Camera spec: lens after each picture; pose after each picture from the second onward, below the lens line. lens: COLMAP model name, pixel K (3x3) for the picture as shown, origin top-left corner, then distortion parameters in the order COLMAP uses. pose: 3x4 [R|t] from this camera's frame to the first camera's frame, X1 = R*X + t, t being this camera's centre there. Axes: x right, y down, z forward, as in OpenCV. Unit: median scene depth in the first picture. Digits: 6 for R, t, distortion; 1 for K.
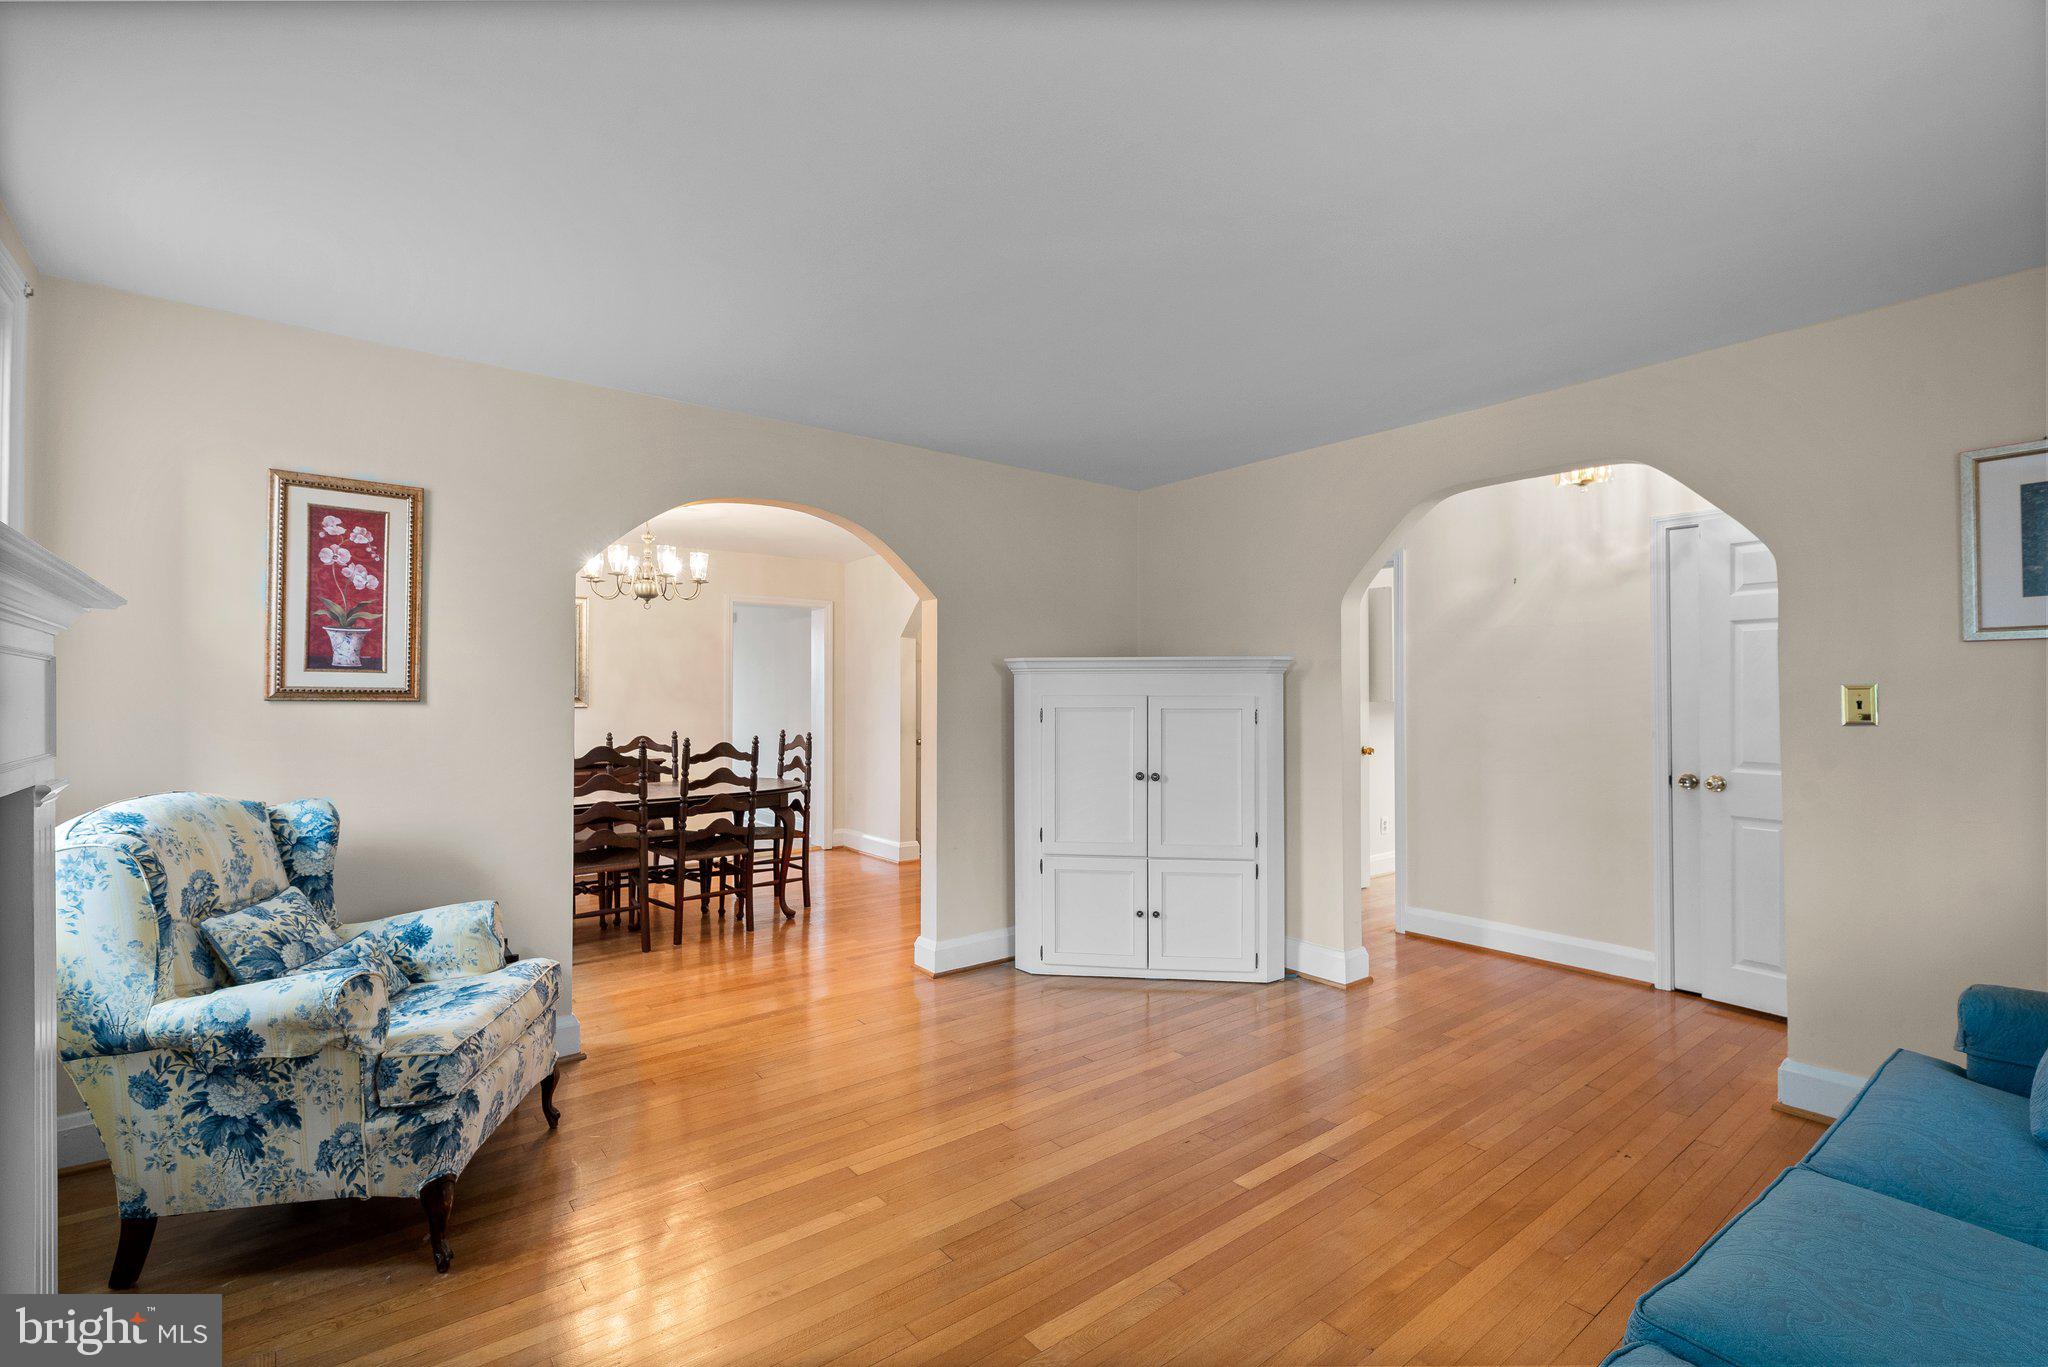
lens RADIAL K [[918.7, 0, 1025.1], [0, 918.7, 689.1], [0, 0, 1]] dist [0.000867, -0.000266]
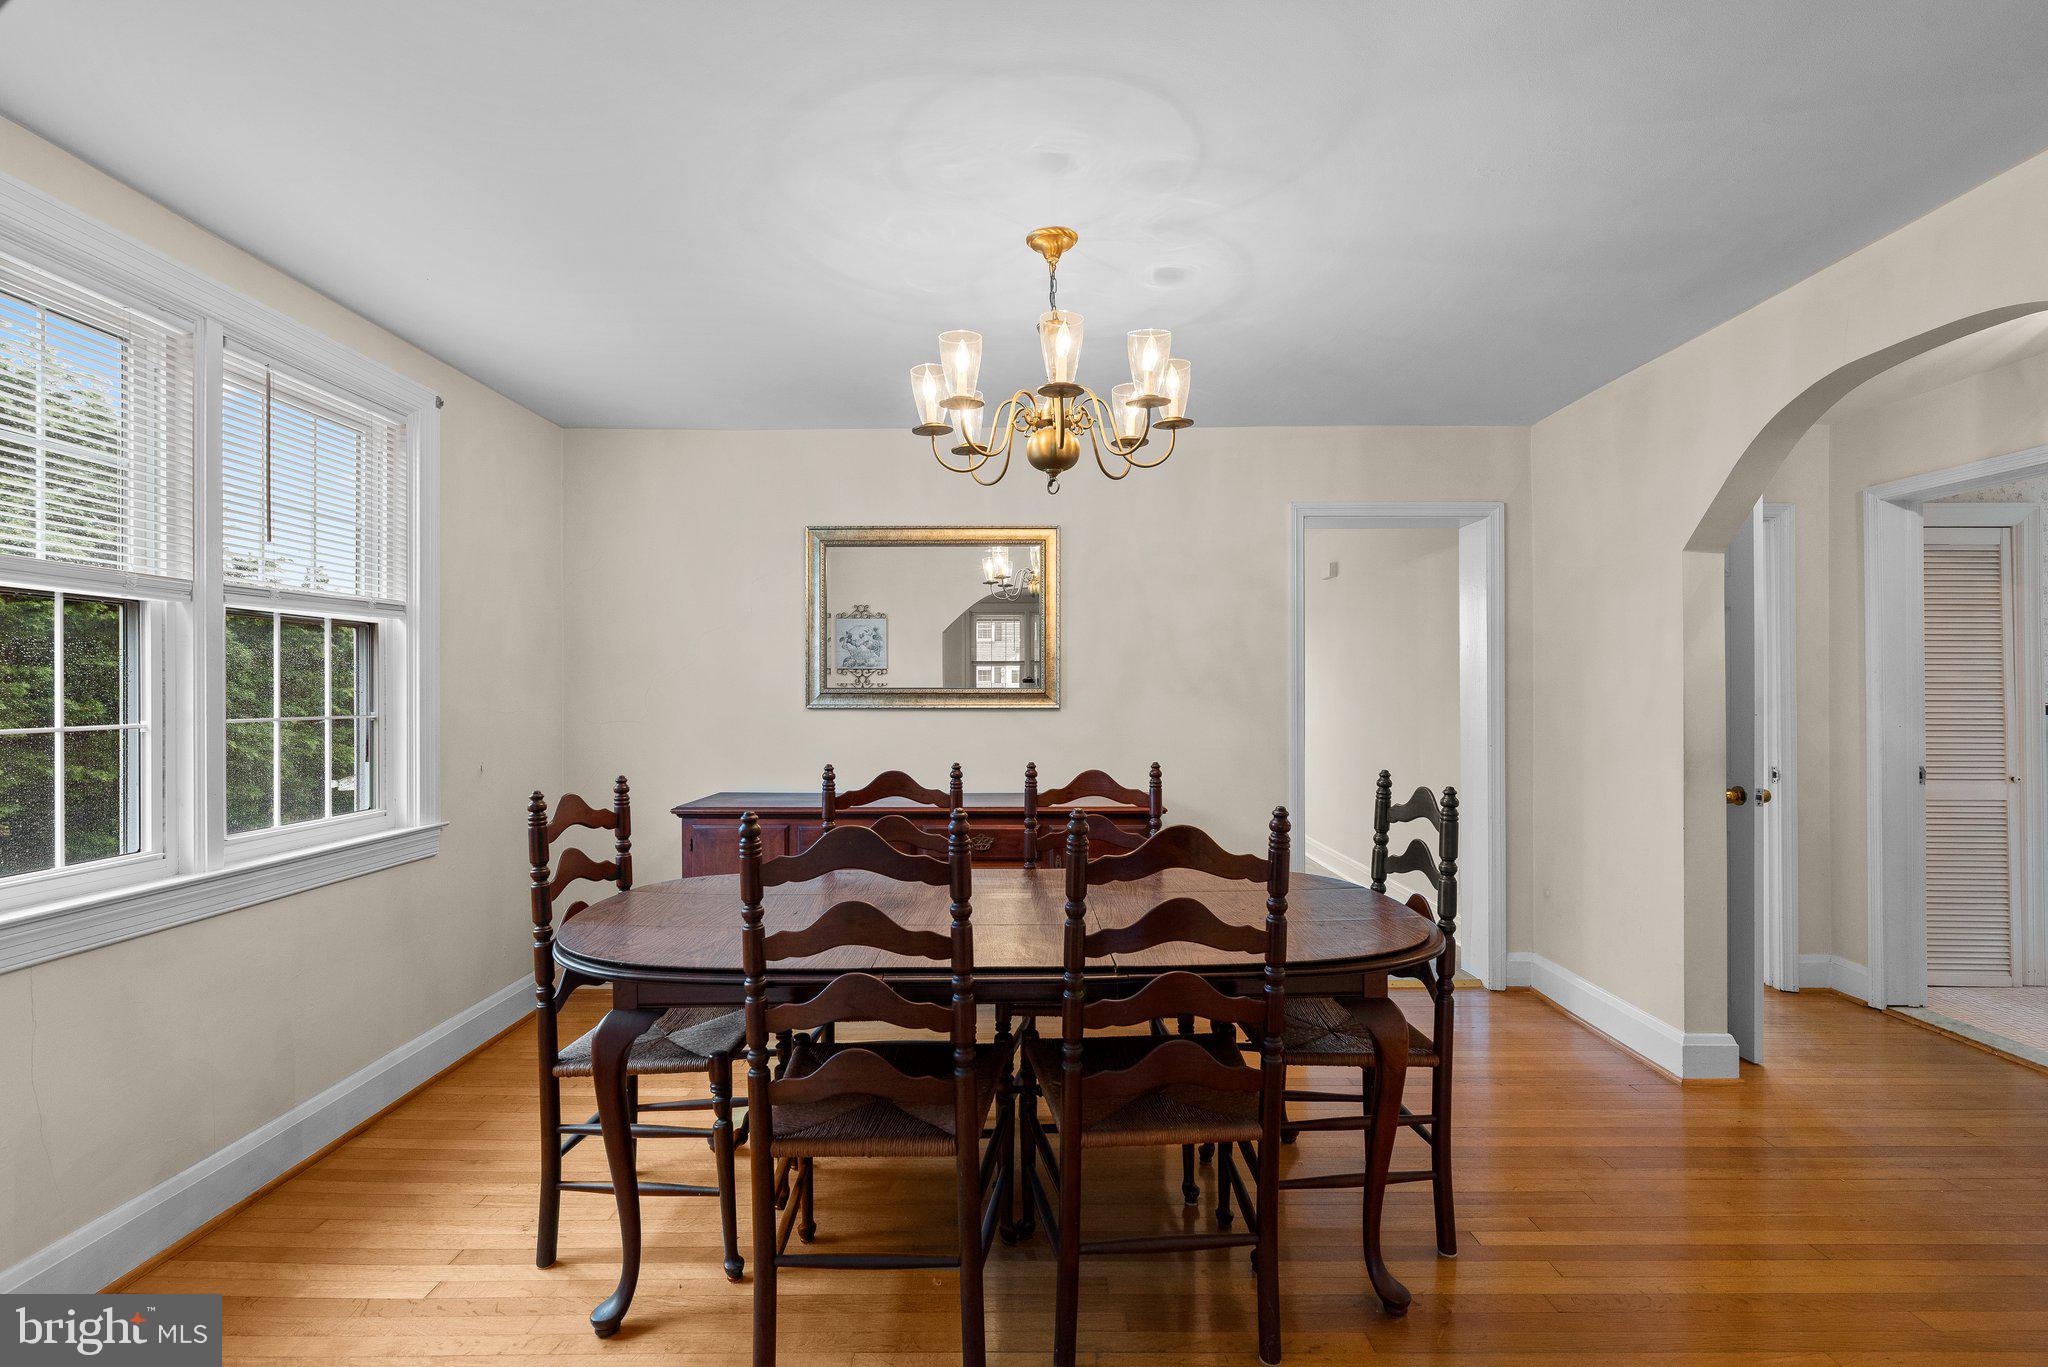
lens RADIAL K [[918.7, 0, 1024.7], [0, 918.7, 682.4], [0, 0, 1]] dist [0.000867, -0.000266]
pose [[0.781740, -0.005716, -0.623578, -0.133222], [0.005888, 0.999981, -0.001784, 0.003559], [0.623576, -0.002277, 0.781759, 0.583859]]
